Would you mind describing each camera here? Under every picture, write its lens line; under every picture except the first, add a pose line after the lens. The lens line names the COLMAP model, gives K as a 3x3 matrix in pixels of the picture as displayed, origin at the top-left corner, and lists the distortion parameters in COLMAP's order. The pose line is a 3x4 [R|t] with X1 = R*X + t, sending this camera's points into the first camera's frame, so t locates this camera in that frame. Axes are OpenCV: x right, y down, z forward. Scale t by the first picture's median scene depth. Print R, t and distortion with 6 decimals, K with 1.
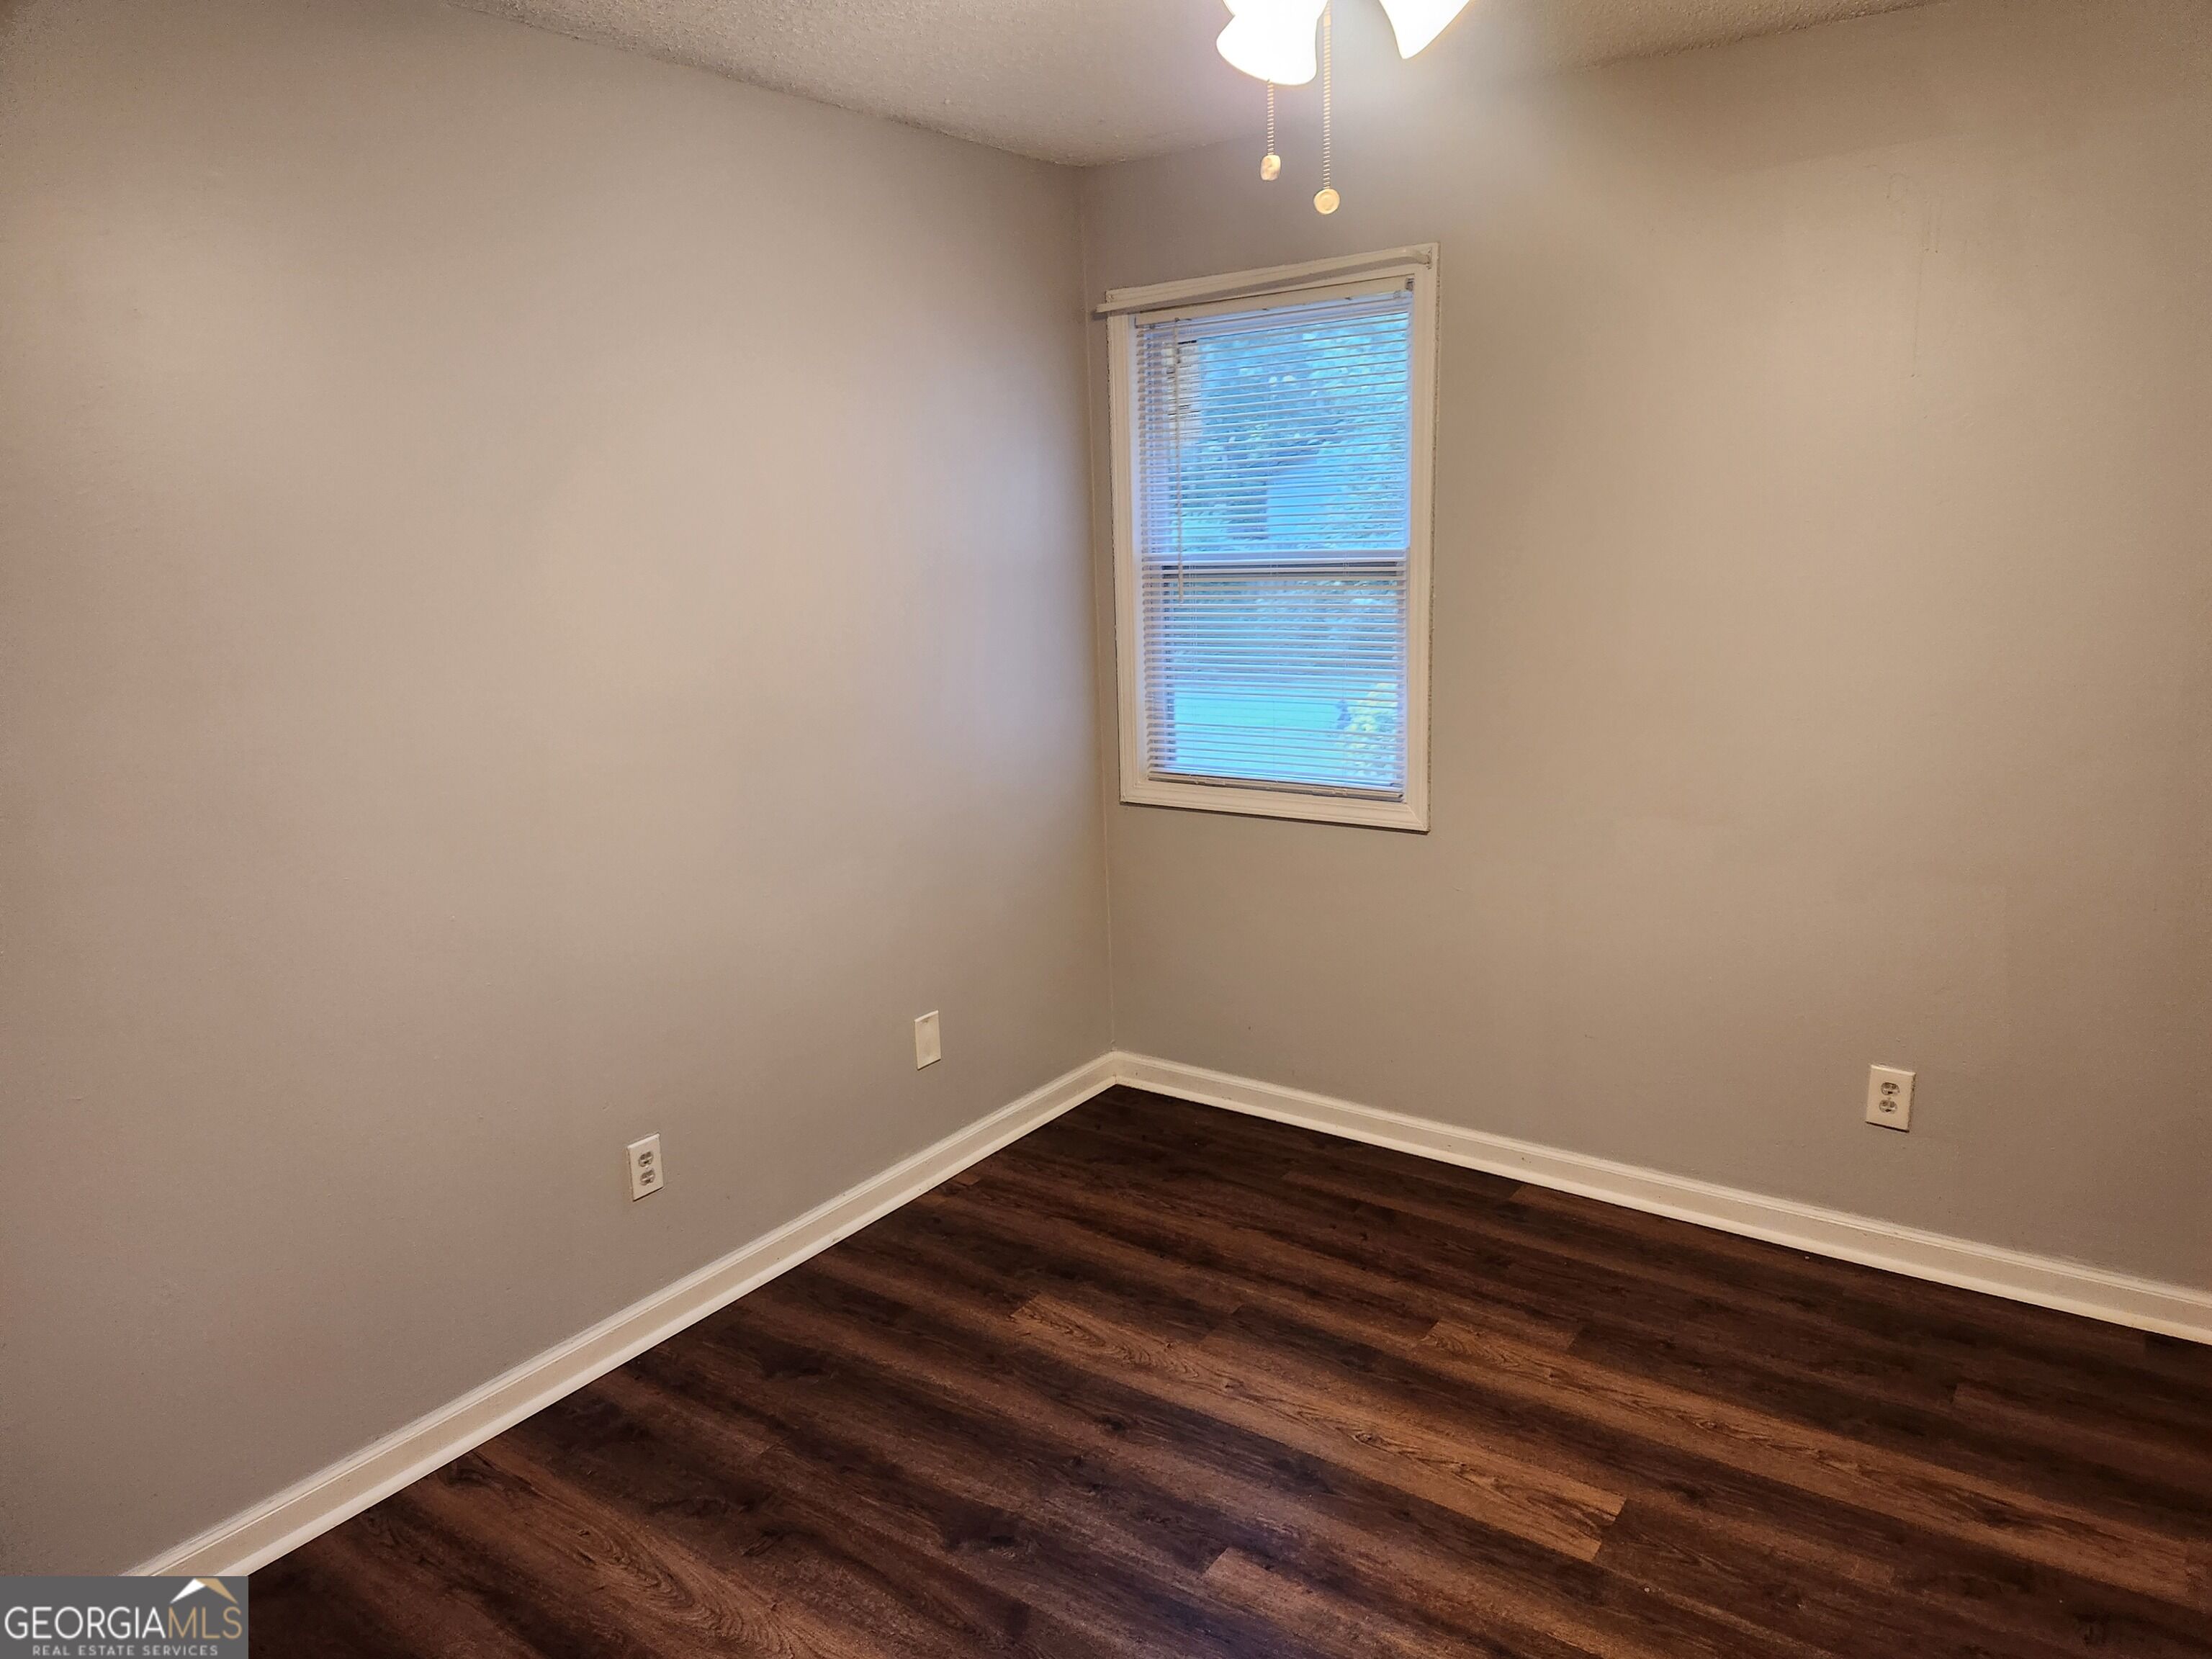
lens RADIAL K [[1503.4, 0, 1098.0], [0, 1503.4, 823.9], [0, 0, 1]] dist [0.084866, -0.166397]
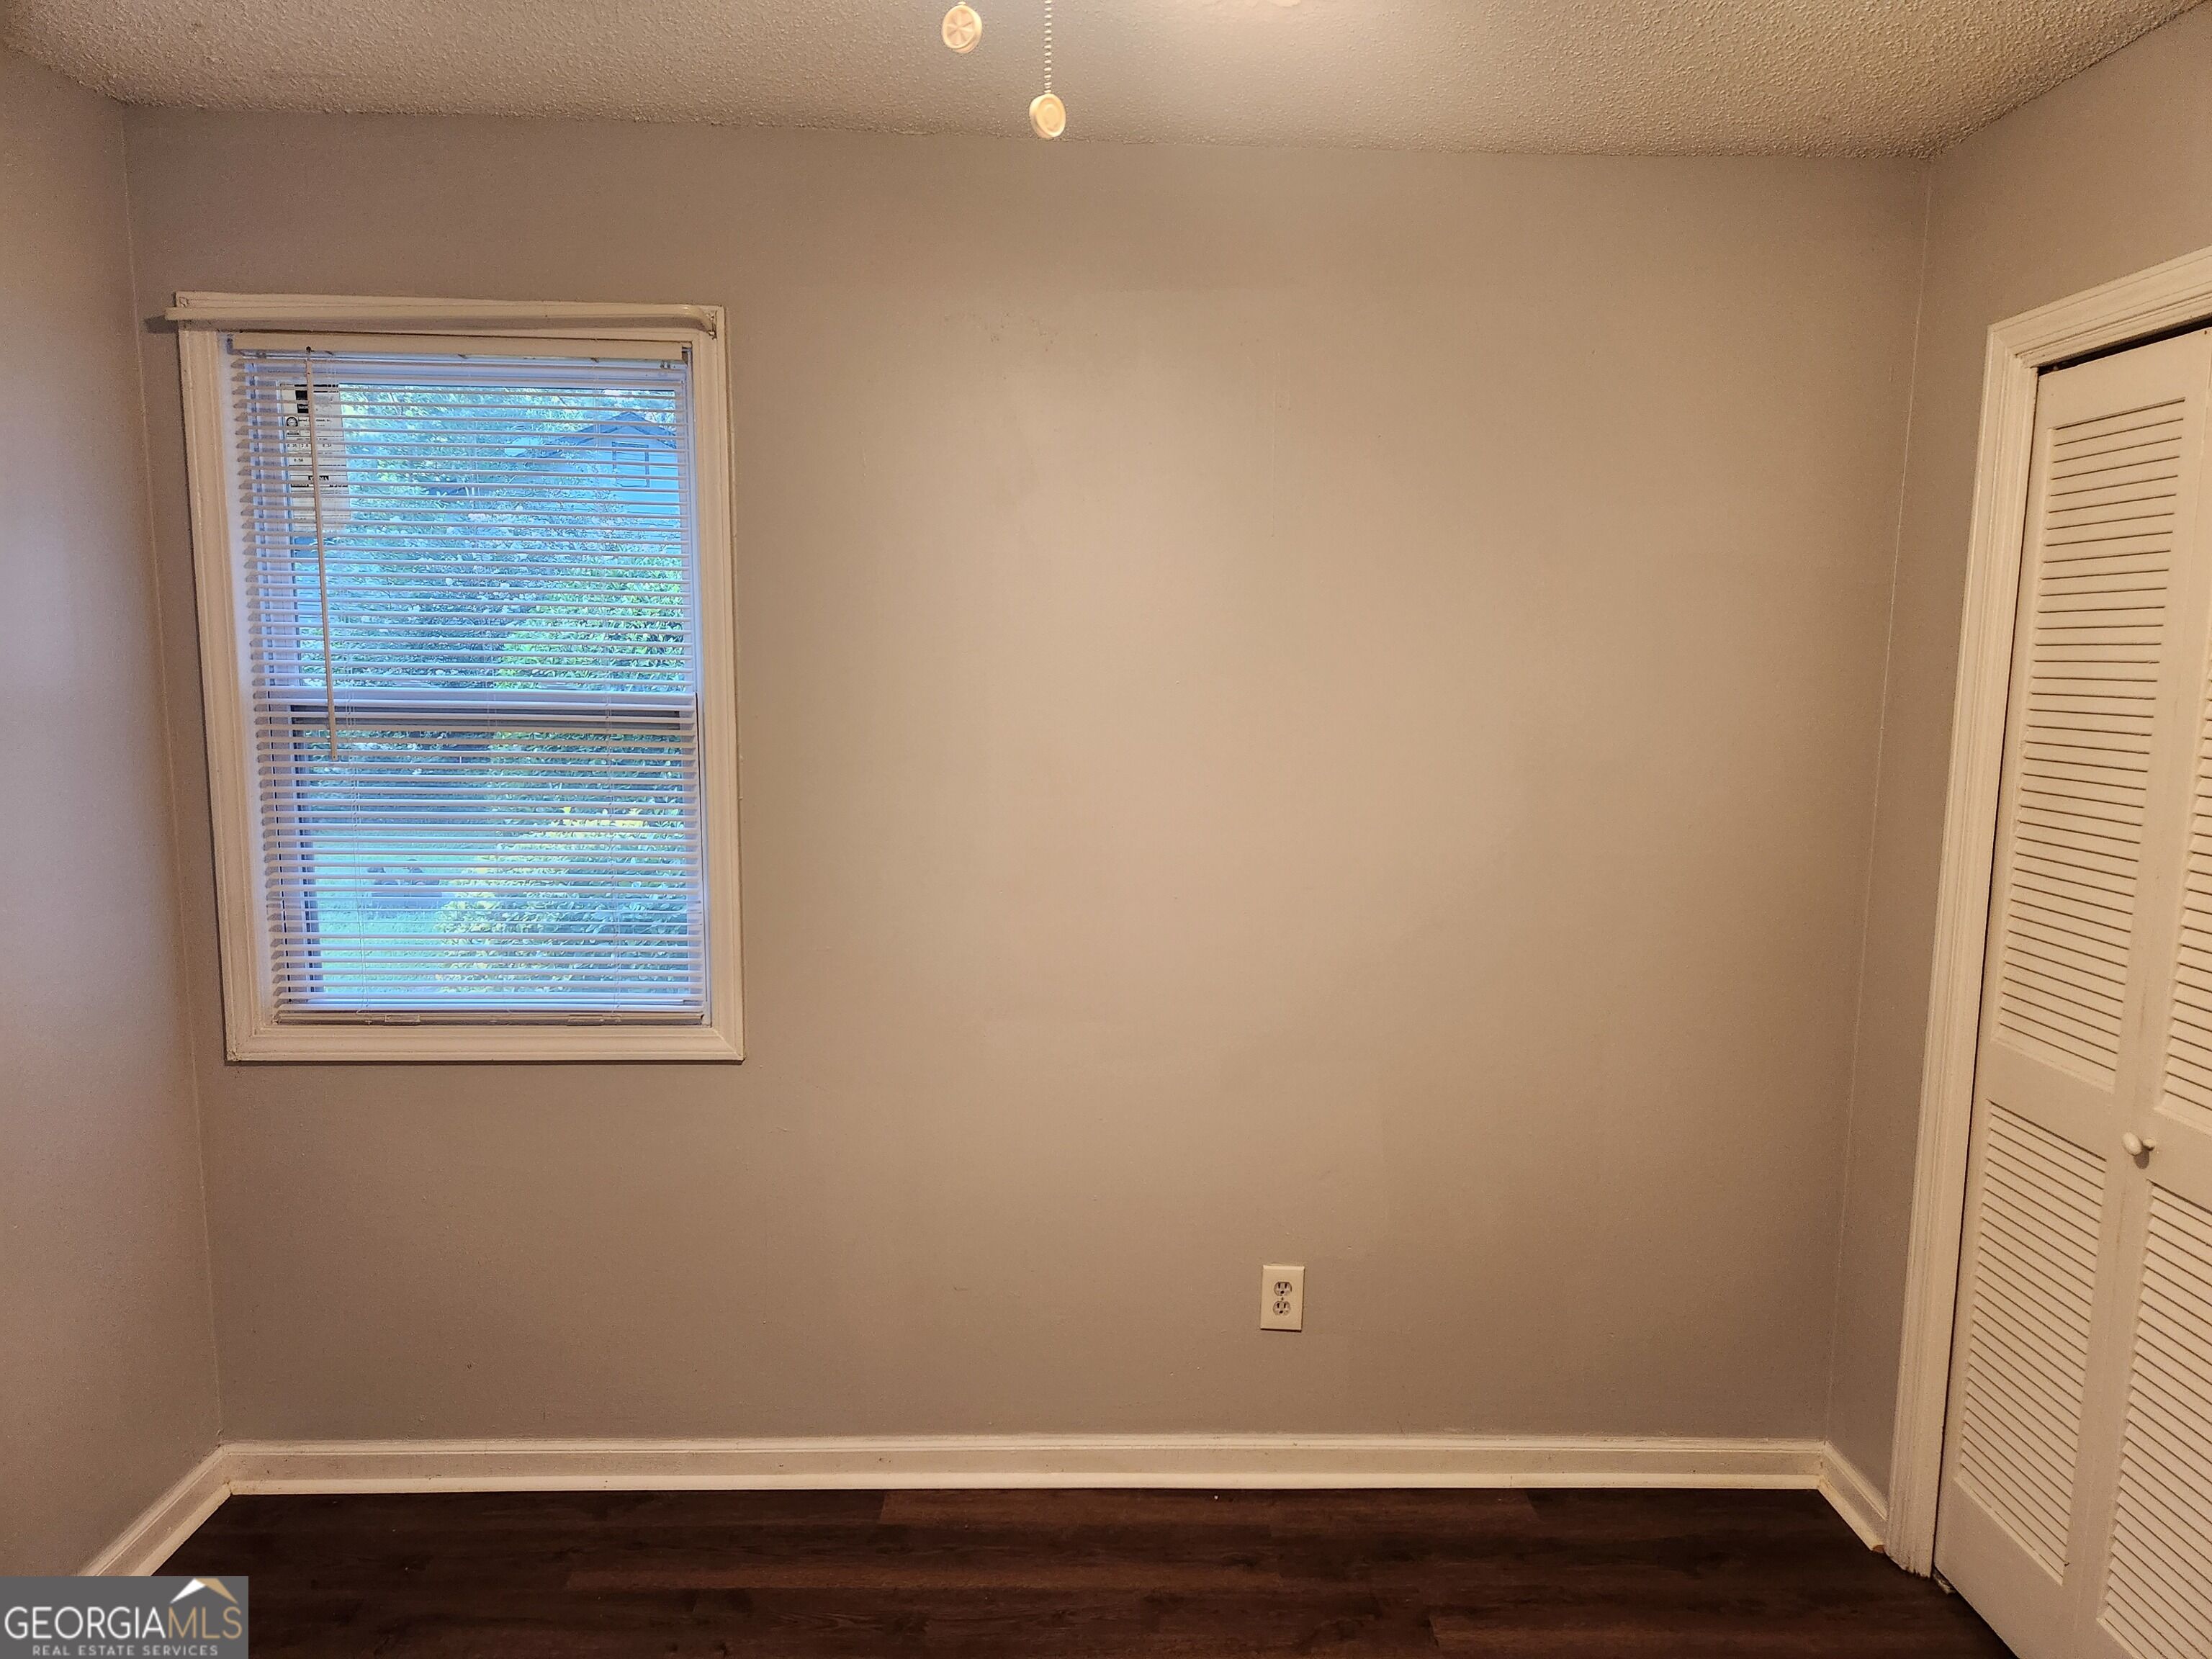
lens RADIAL K [[1485.0, 0, 1121.2], [0, 1485.0, 854.6], [0, 0, 1]] dist [0.083634, -0.085361]
pose [[0.782849, -0.037411, 0.621086, -0.093674], [0.082575, 0.995608, -0.044112, -0.047105], [-0.616708, 0.085819, 0.782500, 0.262669]]
